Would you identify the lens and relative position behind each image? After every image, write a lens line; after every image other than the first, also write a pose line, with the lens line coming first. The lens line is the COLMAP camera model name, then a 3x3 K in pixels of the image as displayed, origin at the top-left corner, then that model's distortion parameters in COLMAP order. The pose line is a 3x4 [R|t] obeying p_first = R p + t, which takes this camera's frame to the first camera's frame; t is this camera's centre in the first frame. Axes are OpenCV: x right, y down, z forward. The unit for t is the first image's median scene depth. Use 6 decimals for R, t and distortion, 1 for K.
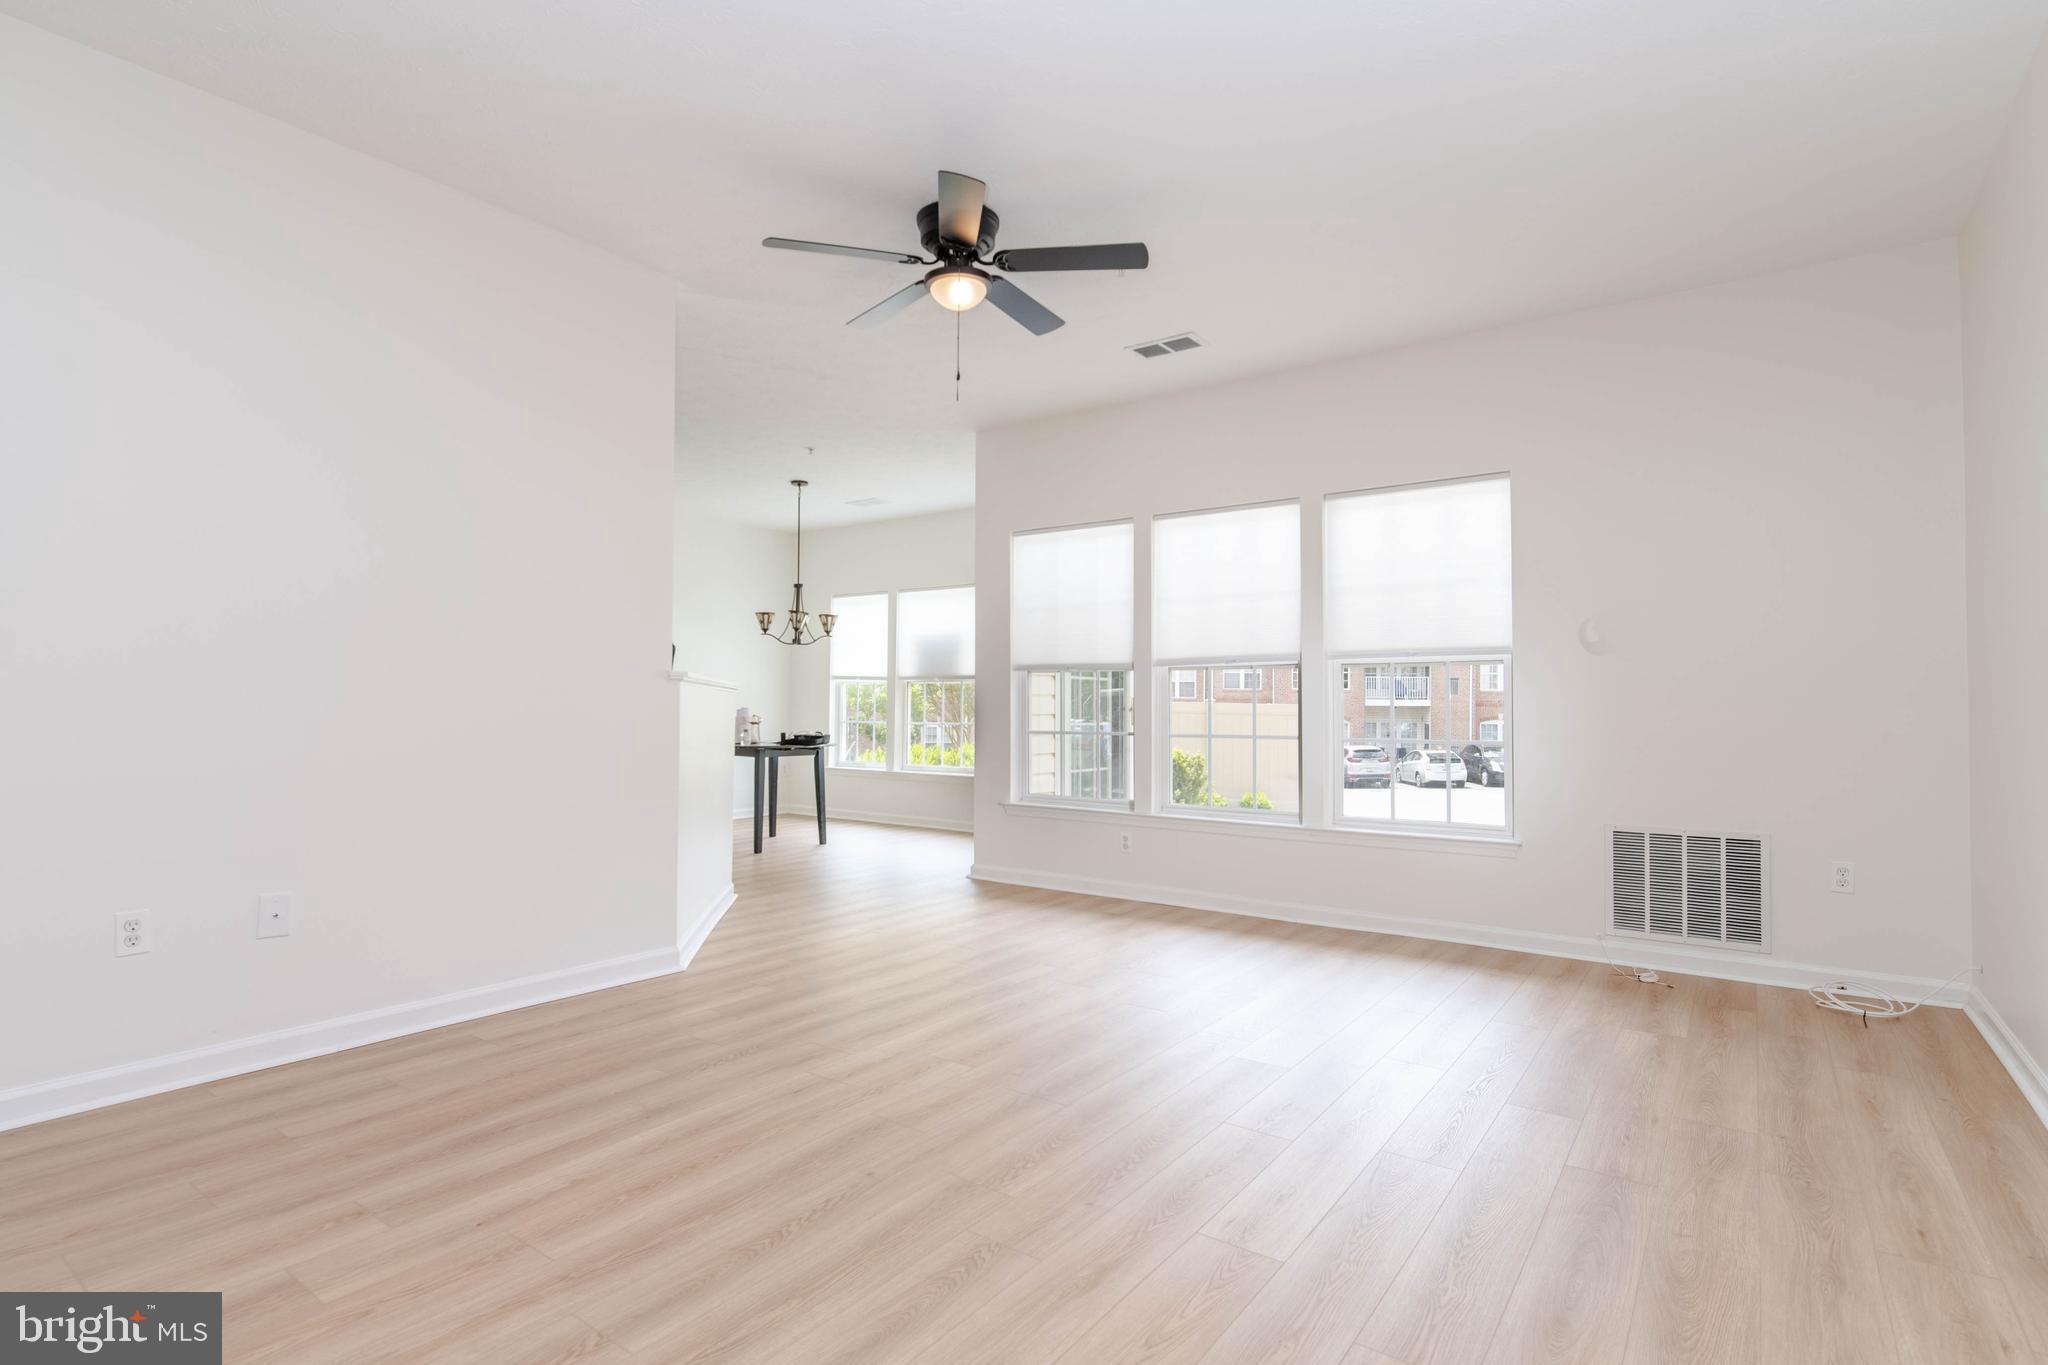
lens RADIAL K [[987.8, 0, 1035.5], [0, 987.8, 691.5], [0, 0, 1]] dist [0.016225, -0.010480]
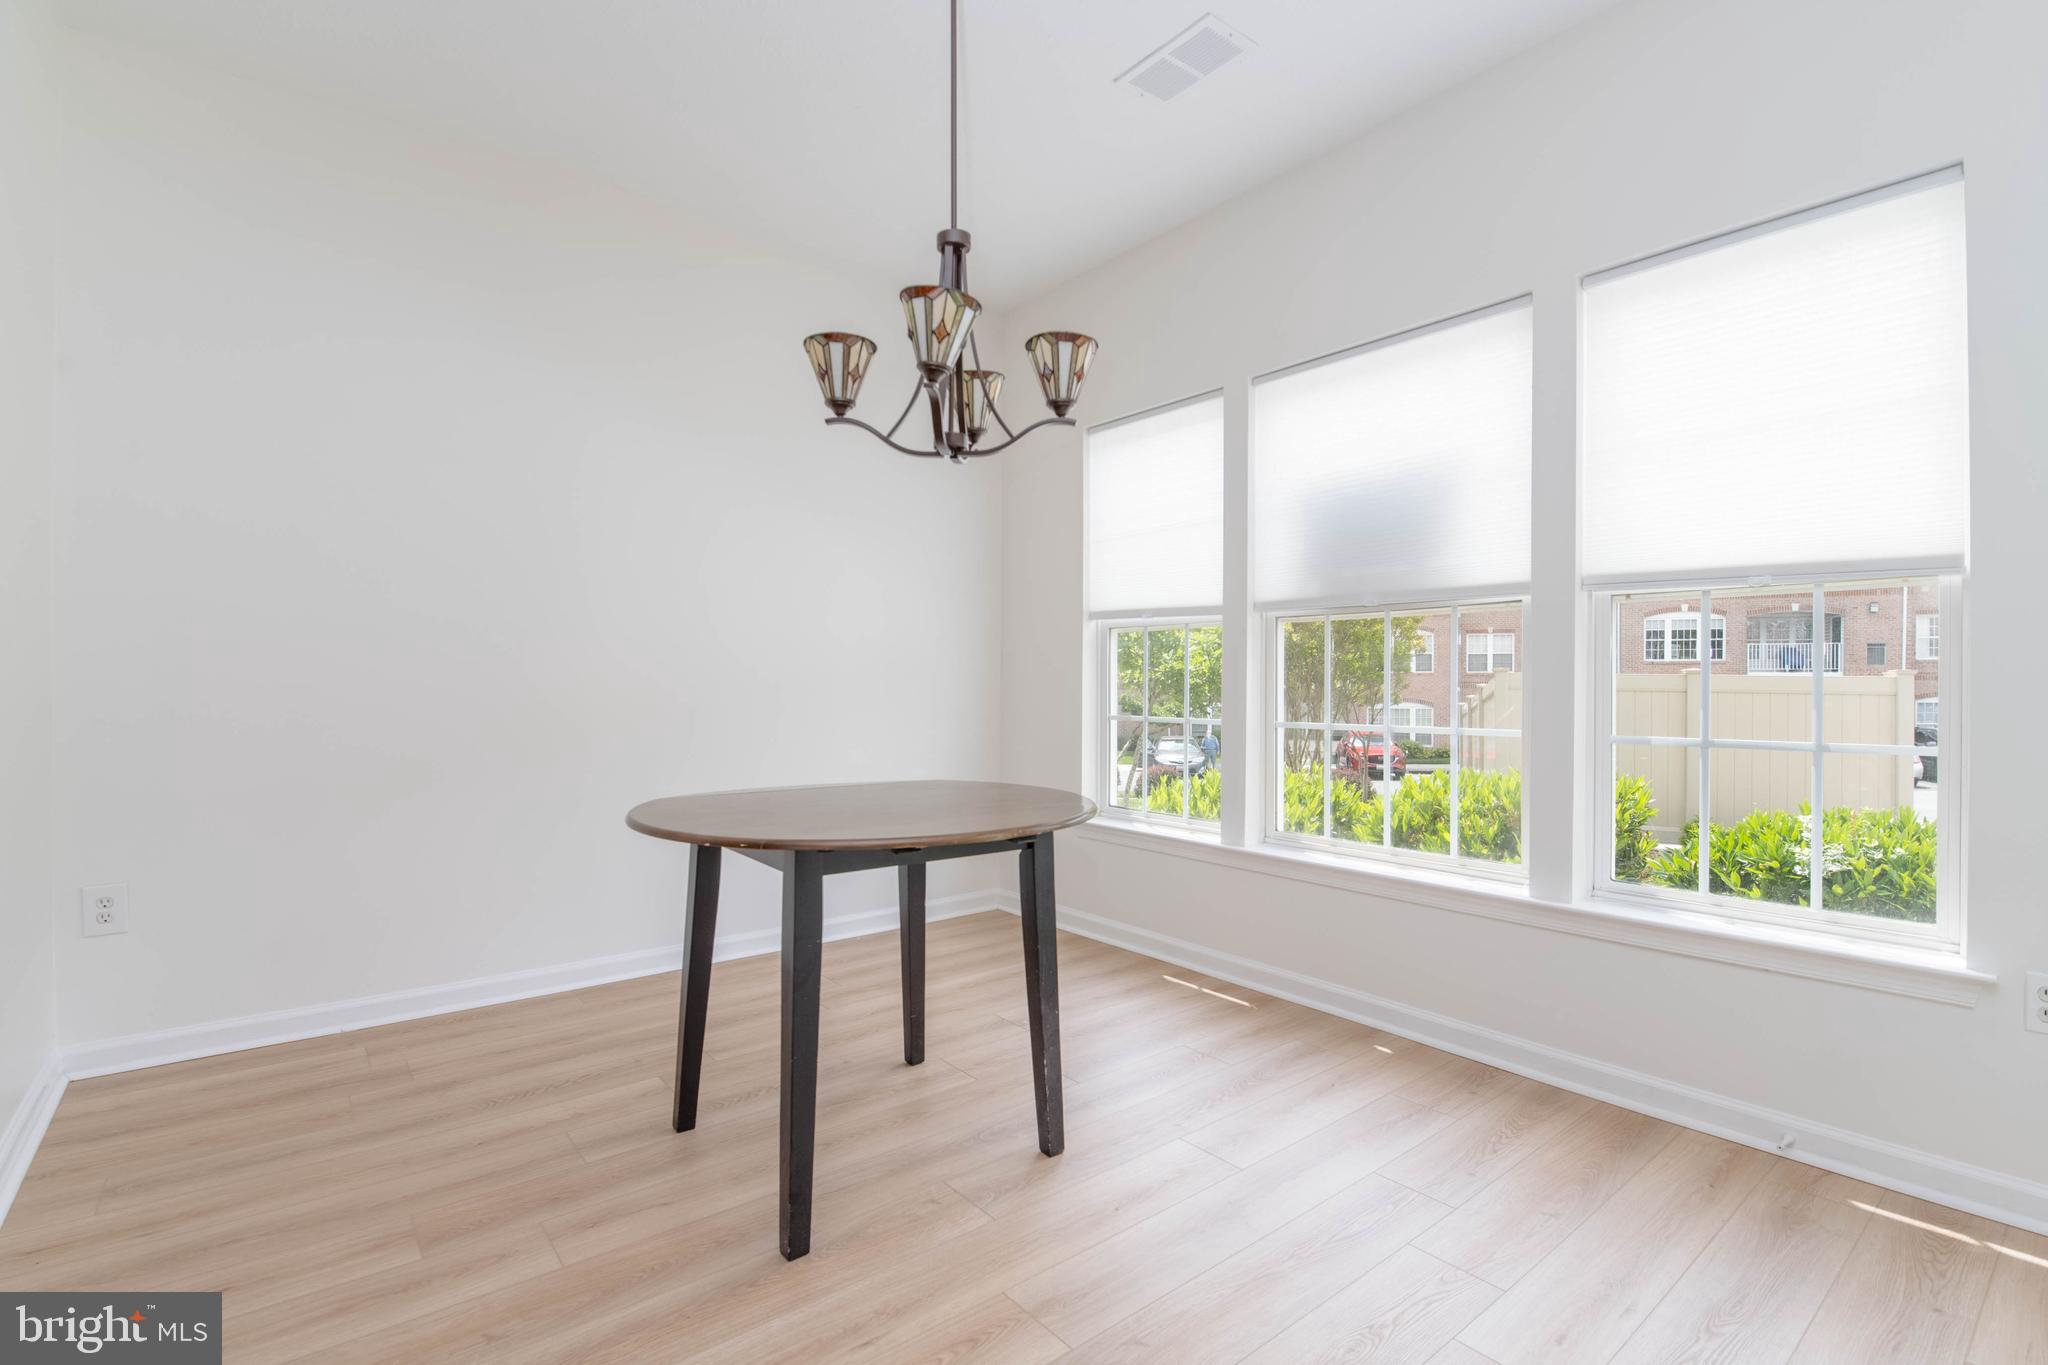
lens RADIAL K [[987.8, 0, 1018.2], [0, 987.8, 683.6], [0, 0, 1]] dist [0.016225, -0.010480]
pose [[0.960177, -0.008762, -0.279255, -0.145281], [0.012193, 0.999870, 0.010551, 0.013631], [0.279126, -0.013536, 0.960159, 0.731994]]
